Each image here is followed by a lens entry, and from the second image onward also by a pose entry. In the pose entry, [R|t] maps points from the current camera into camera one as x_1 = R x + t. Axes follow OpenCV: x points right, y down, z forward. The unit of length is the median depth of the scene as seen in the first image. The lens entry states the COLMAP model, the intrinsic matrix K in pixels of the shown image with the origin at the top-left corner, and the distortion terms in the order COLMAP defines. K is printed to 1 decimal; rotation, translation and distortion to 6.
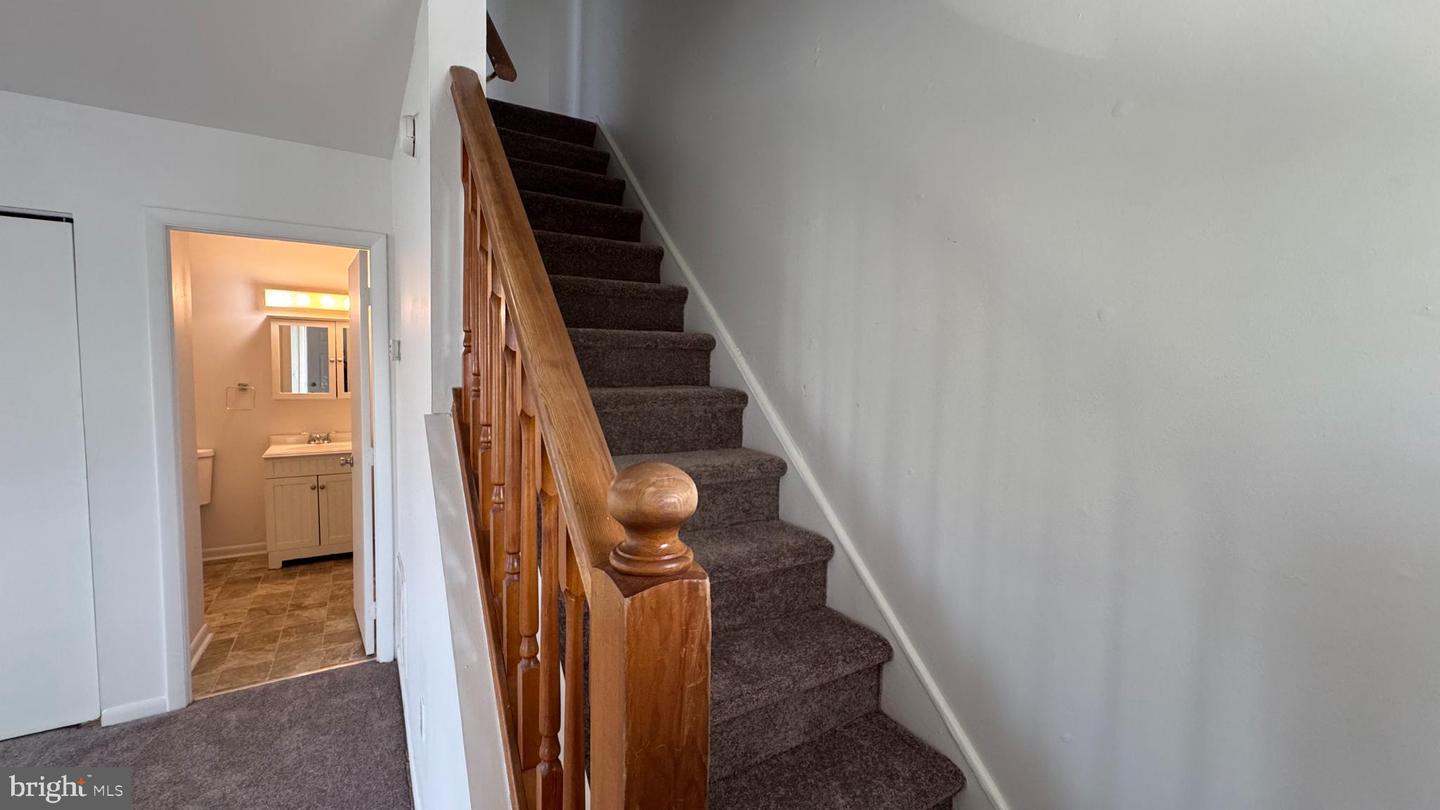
lens RADIAL K [[574.6, 0, 720.0], [0, 574.6, 405.0], [0, 0, 1]] dist [-0.000115, -0.000054]
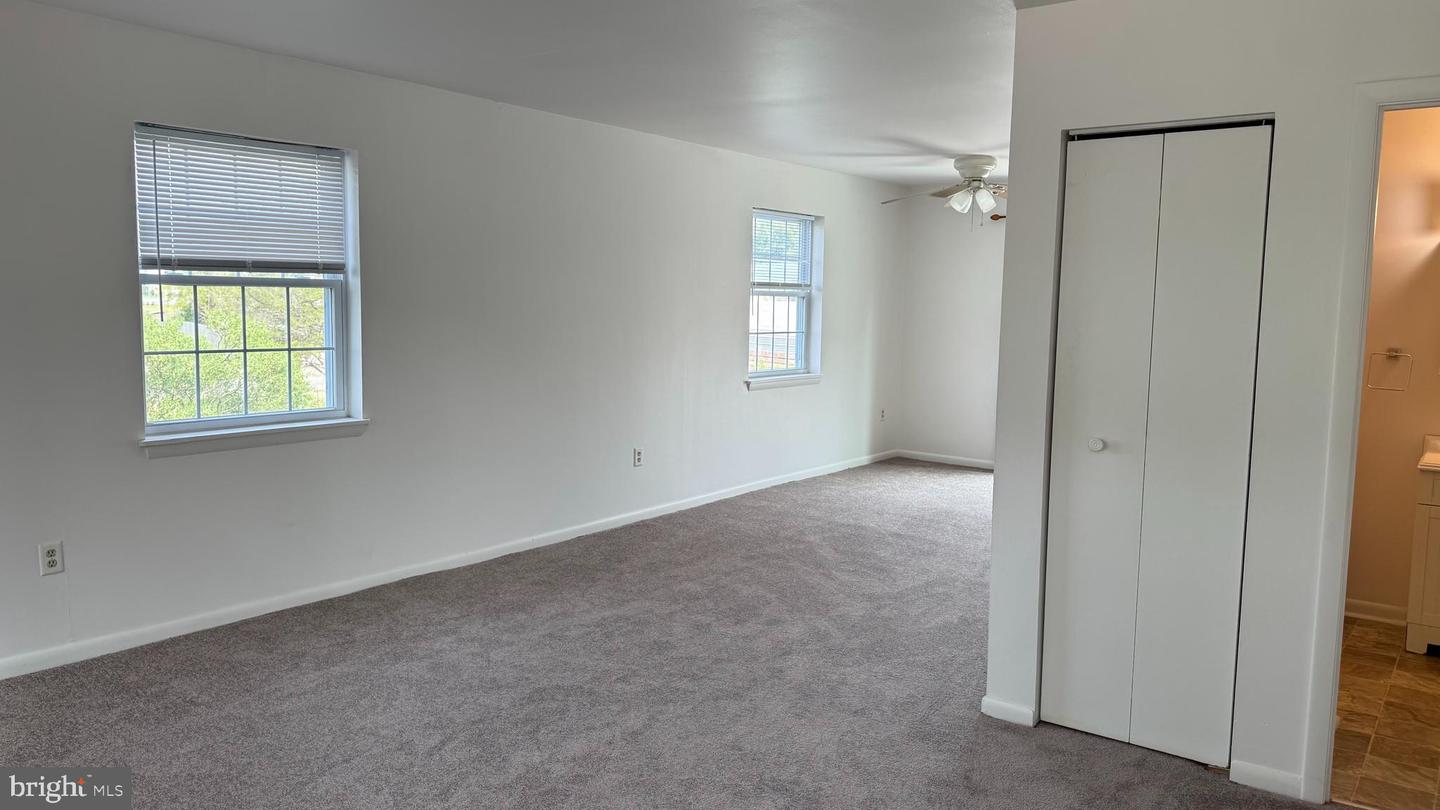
lens RADIAL K [[1012.7, 0, 728.0], [0, 1012.7, 400.7], [0, 0, 1]] dist [0.064088, -0.077050]
pose [[0.355304, 0.075690, -0.931681, -0.044207], [-0.076851, 0.995707, 0.051583, 0.020632], [0.931586, 0.053273, 0.359596, -0.087427]]
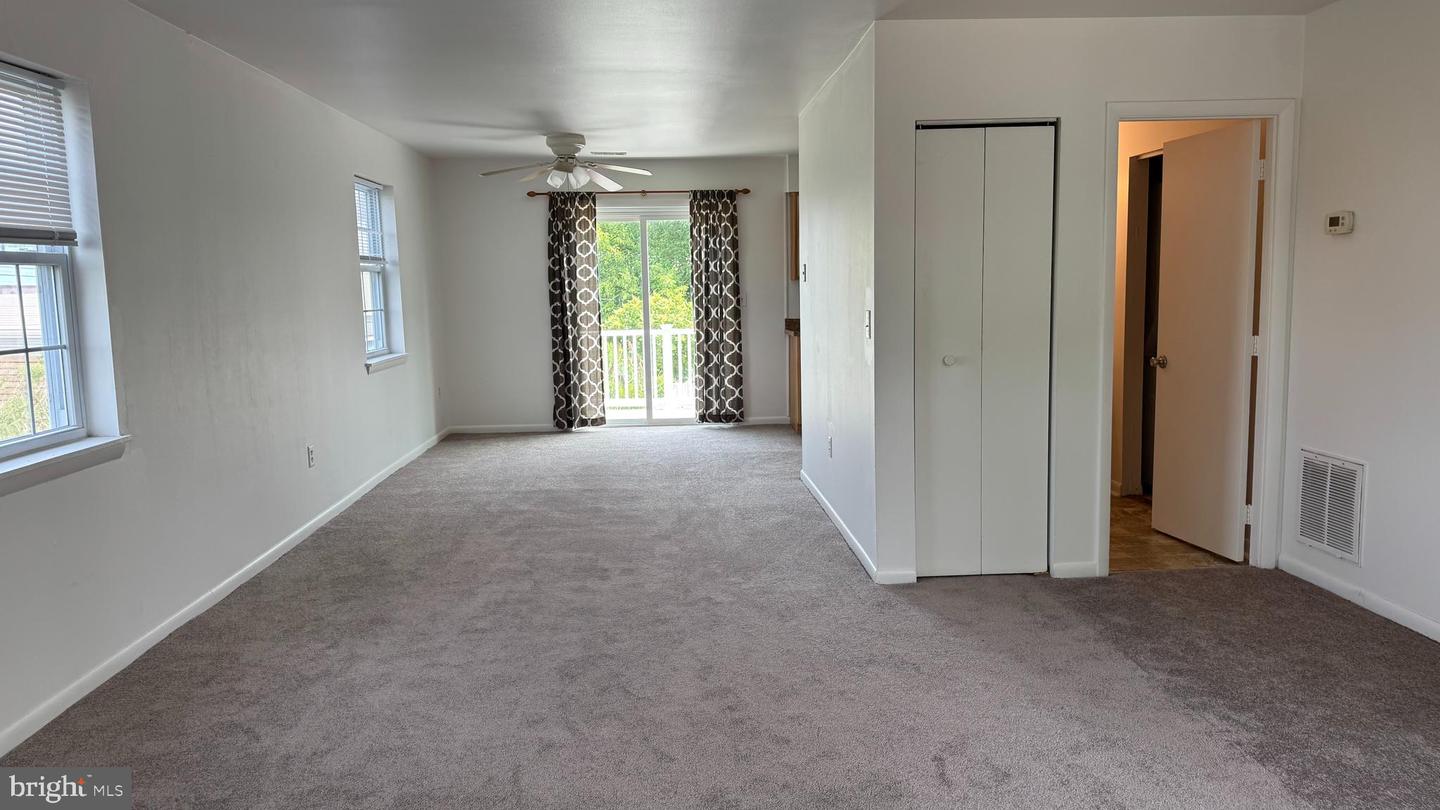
lens RADIAL K [[1015.1, 0, 720.0], [0, 1015.1, 405.0], [0, 0, 1]] dist [0.106540, -0.177342]
pose [[0.876921, 0.012799, -0.480463, -0.411709], [0.009382, 0.998999, 0.043736, 0.077121], [0.480542, -0.042860, 0.875924, -0.628371]]
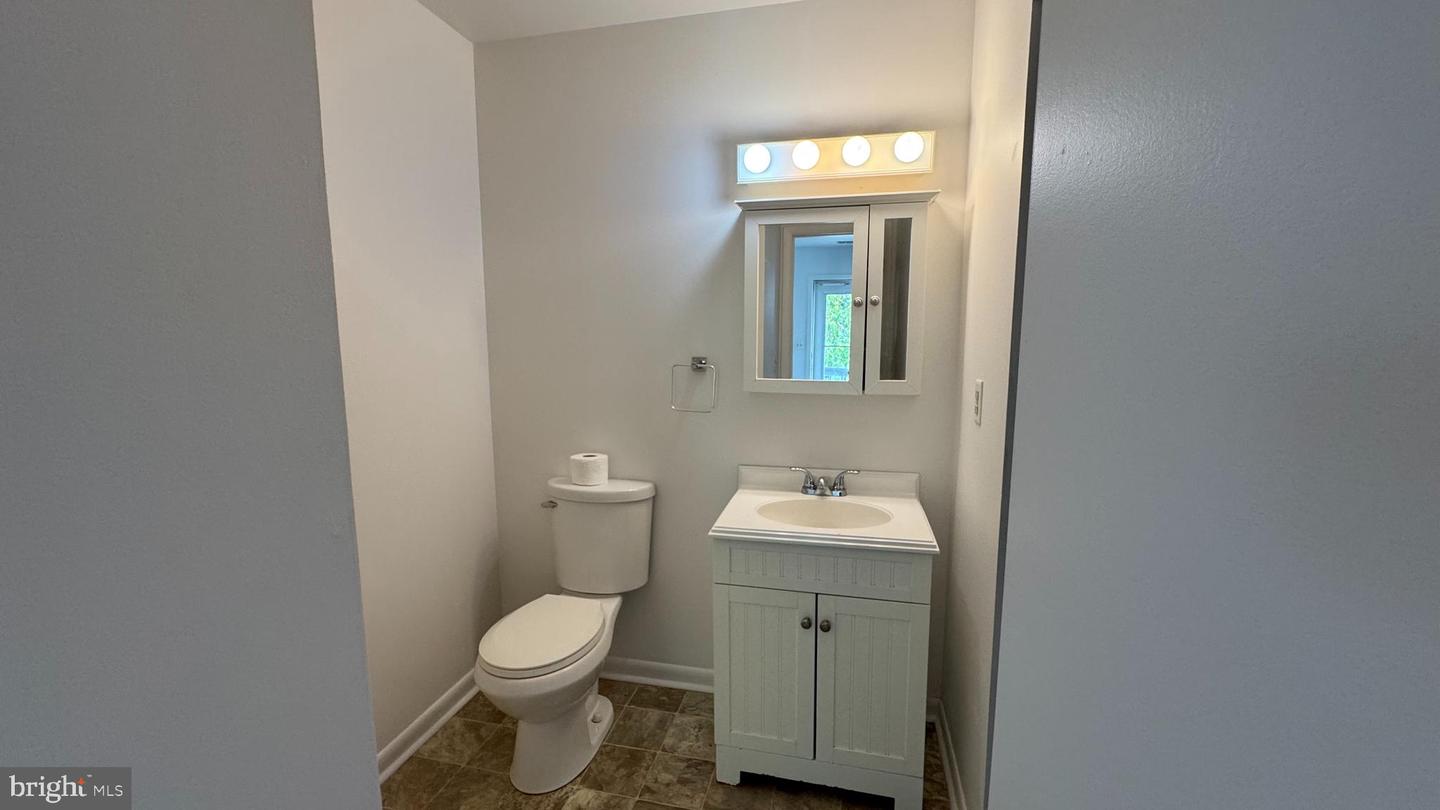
lens RADIAL K [[574.6, 0, 720.0], [0, 574.6, 405.0], [0, 0, 1]] dist [-0.000115, -0.000054]
pose [[0.706730, 0.075342, -0.703460, -0.521736], [-0.030880, 0.996651, 0.075720, -0.037602], [0.706809, -0.031791, 0.706690, 0.737774]]
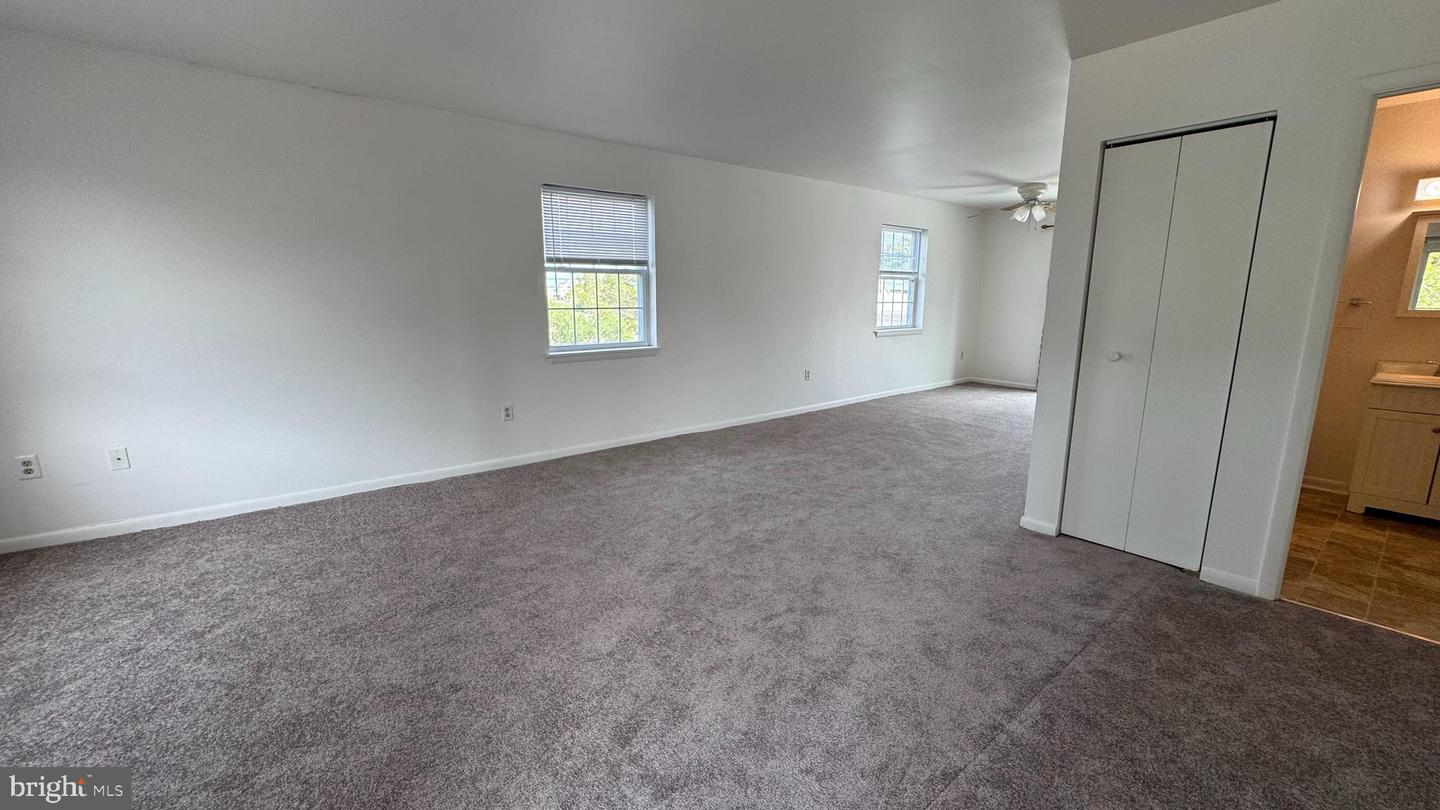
lens RADIAL K [[574.6, 0, 720.0], [0, 574.6, 405.0], [0, 0, 1]] dist [-0.000115, -0.000054]
pose [[0.117844, 0.160819, -0.979923, -0.069119], [-0.070325, 0.985673, 0.153306, 0.063370], [0.990539, 0.050847, 0.127465, -0.070327]]
